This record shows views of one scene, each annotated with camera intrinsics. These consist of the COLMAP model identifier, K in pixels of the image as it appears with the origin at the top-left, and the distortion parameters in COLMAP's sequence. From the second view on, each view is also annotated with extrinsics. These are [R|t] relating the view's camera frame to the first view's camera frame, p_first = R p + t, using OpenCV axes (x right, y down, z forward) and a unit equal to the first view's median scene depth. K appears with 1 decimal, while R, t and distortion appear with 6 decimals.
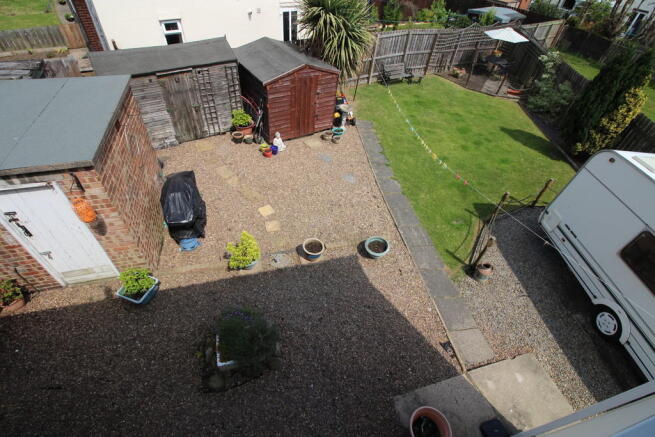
lens RADIAL K [[321.5, 0, 327.5], [0, 321.5, 218.5], [0, 0, 1]] dist [-0.005800, -0.000522]
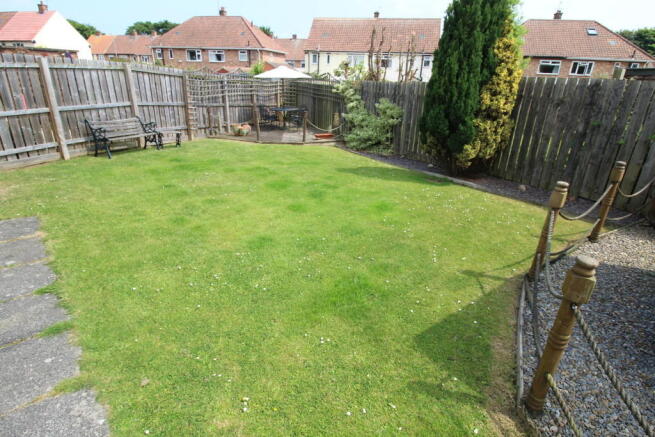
lens RADIAL K [[415.4, 0, 327.5], [0, 415.4, 218.5], [0, 0, 1]] dist [-0.001970, 0.000061]
pose [[0.834566, -0.289310, 0.468828, 0.130707], [0.421900, 0.882880, -0.206210, -0.049453], [-0.354260, 0.369894, 0.858882, 0.344645]]
